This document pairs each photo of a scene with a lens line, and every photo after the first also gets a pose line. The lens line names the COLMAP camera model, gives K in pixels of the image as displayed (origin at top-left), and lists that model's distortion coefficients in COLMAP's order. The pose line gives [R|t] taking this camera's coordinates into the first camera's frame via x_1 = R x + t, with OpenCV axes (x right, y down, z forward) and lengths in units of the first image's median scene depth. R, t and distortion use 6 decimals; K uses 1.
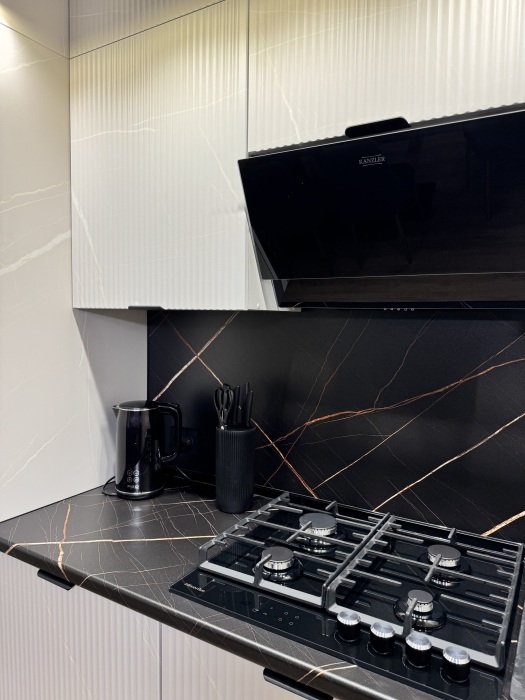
lens RADIAL K [[482.6, 0, 262.5], [0, 482.6, 350.0], [0, 0, 1]] dist [0.025076, -0.056650]
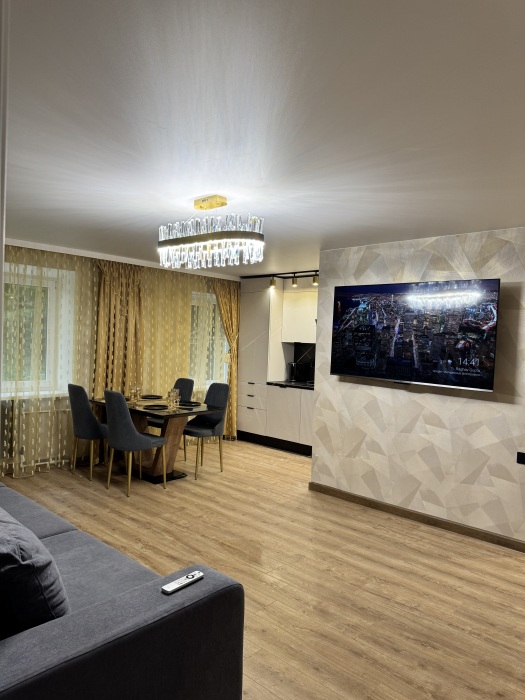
lens RADIAL K [[482.6, 0, 262.5], [0, 482.6, 350.0], [0, 0, 1]] dist [0.025076, -0.056650]
pose [[0.977468, 0.026211, -0.209449, 0.498599], [-0.038356, 0.997797, -0.054132, 0.296989], [0.207569, 0.060946, 0.976320, -4.254673]]
